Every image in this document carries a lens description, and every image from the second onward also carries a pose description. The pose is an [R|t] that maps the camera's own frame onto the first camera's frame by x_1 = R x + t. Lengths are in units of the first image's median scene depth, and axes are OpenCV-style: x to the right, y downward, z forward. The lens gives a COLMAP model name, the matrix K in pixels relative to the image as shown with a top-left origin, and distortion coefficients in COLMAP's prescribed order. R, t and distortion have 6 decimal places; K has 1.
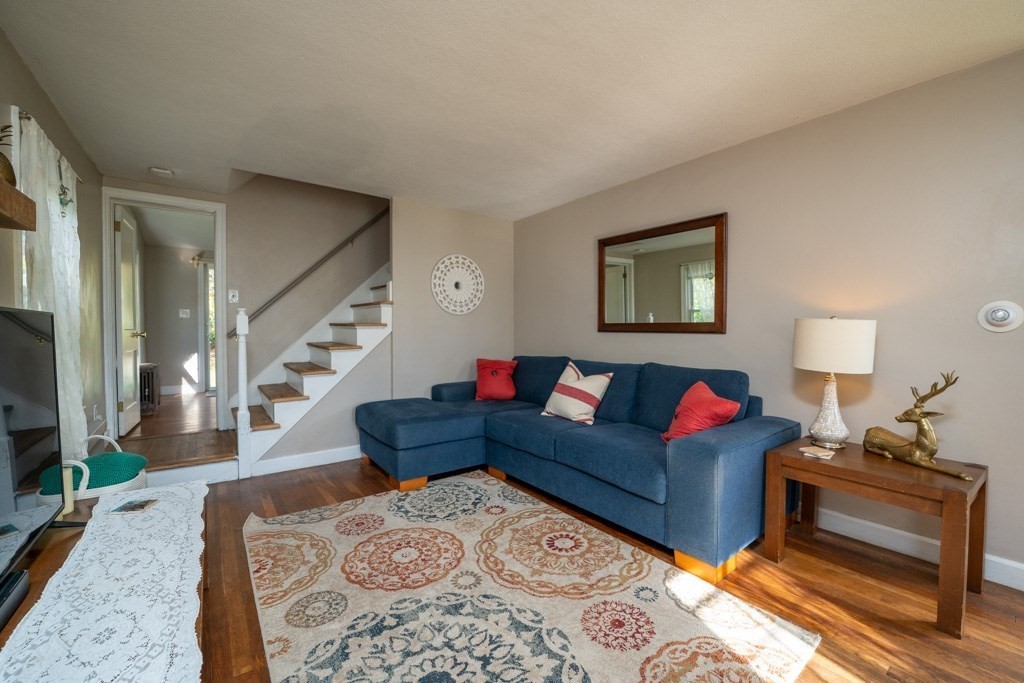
lens RADIAL K [[411.4, 0, 515.7], [0, 411.4, 338.7], [0, 0, 1]] dist [-0.028126, 0.002292]
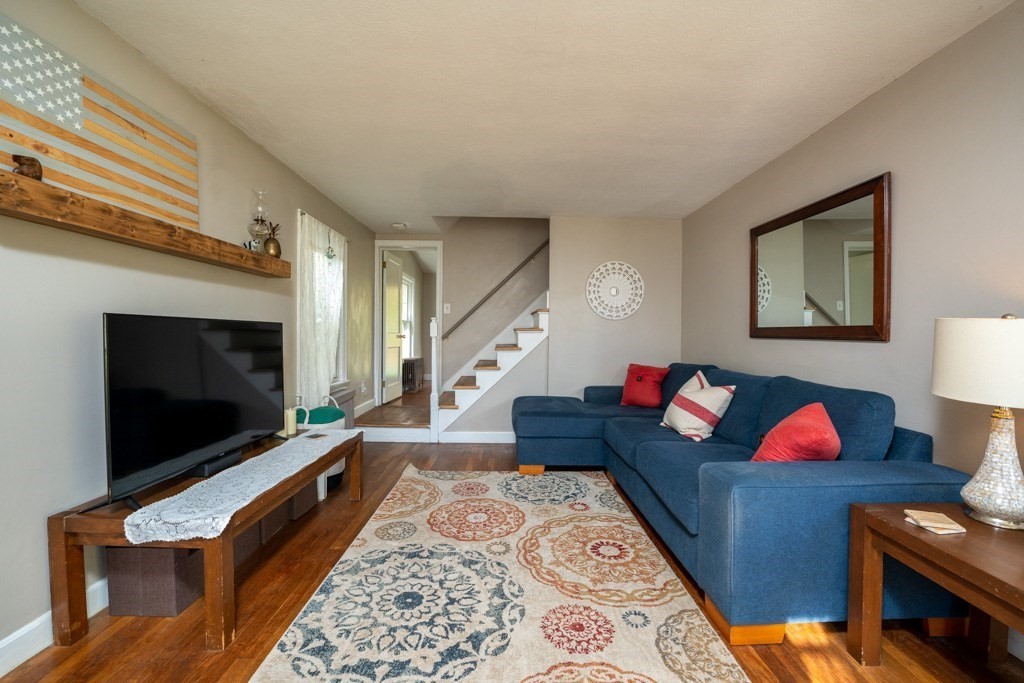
lens RADIAL K [[411.4, 0, 516.3], [0, 411.4, 338.1], [0, 0, 1]] dist [-0.028126, 0.002292]
pose [[0.809249, 0.010669, -0.587368, 0.530124], [-0.019549, 0.999770, -0.008774, 0.001358], [0.587140, 0.018582, 0.809272, 0.065934]]
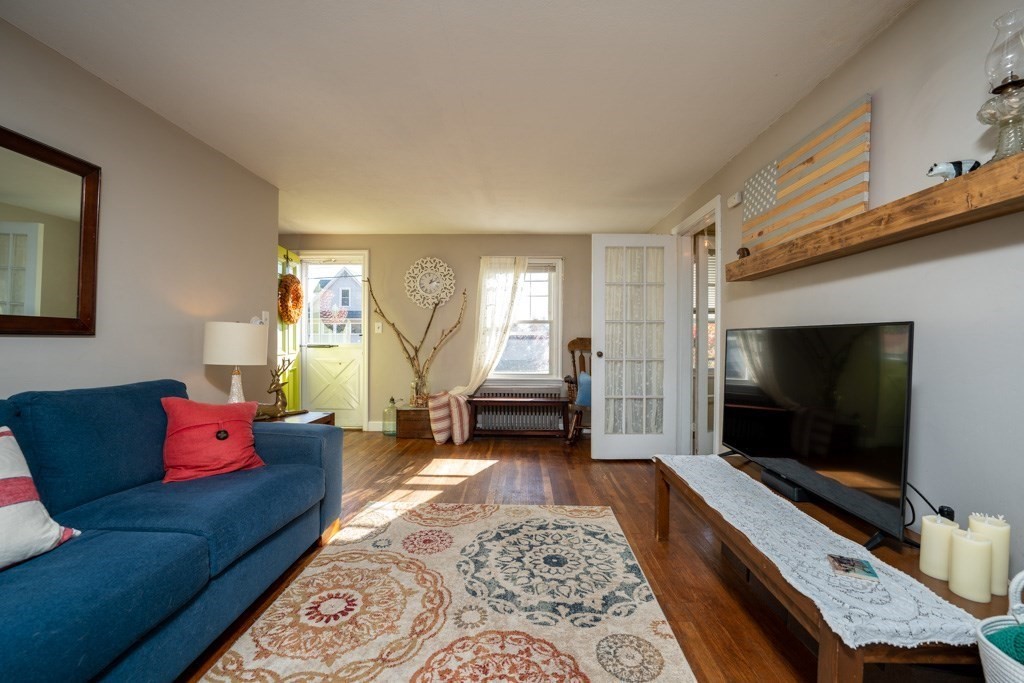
lens RADIAL K [[411.4, 0, 516.1], [0, 411.4, 338.5], [0, 0, 1]] dist [-0.028126, 0.002292]
pose [[-0.781101, -0.011960, 0.624291, -0.657470], [-0.000771, 0.999834, 0.018190, -0.027253], [-0.624405, 0.013727, -0.780980, 1.433156]]
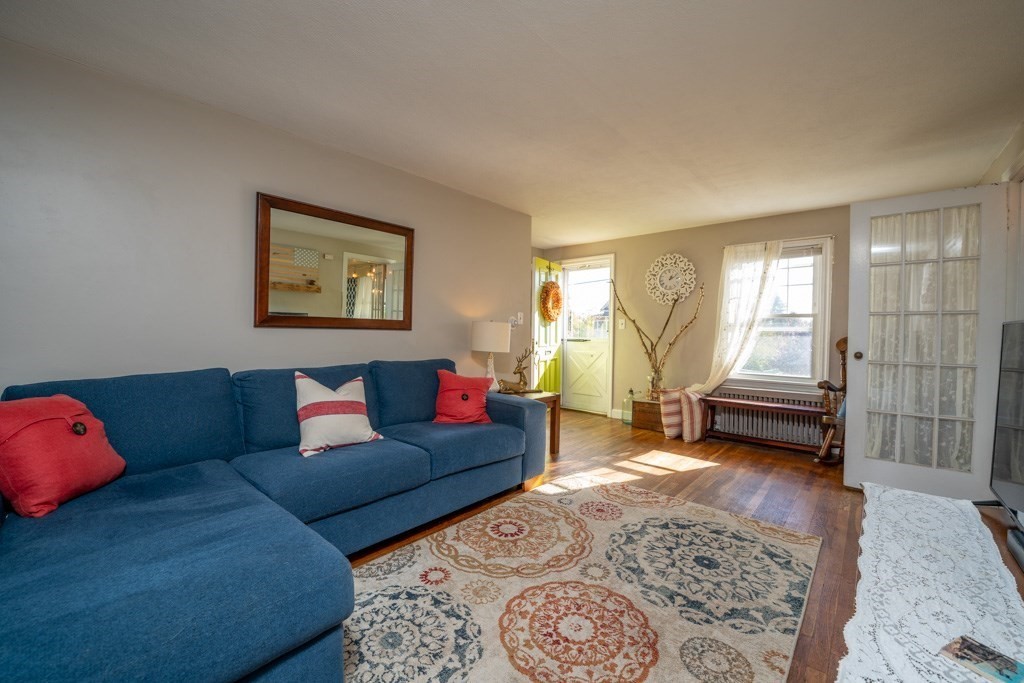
lens RADIAL K [[411.4, 0, 516.9], [0, 411.4, 338.7], [0, 0, 1]] dist [-0.028126, 0.002292]
pose [[-0.194833, -0.024898, 0.980520, -0.956110], [0.003554, 0.999653, 0.026090, -0.023866], [-0.980830, 0.008568, -0.194677, 1.228940]]
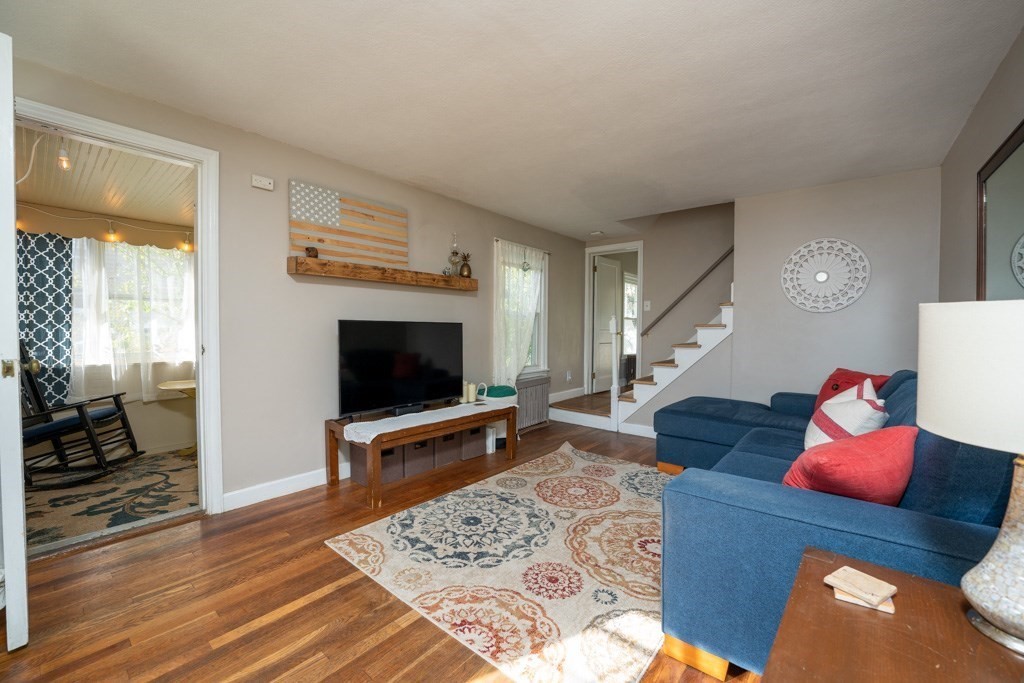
lens RADIAL K [[411.4, 0, 516.5], [0, 411.4, 337.3], [0, 0, 1]] dist [-0.028126, 0.002292]
pose [[0.230978, 0.017240, -0.972806, 1.016863], [-0.025073, 0.999616, 0.011762, -0.005752], [0.972636, 0.021675, 0.231321, 0.456822]]
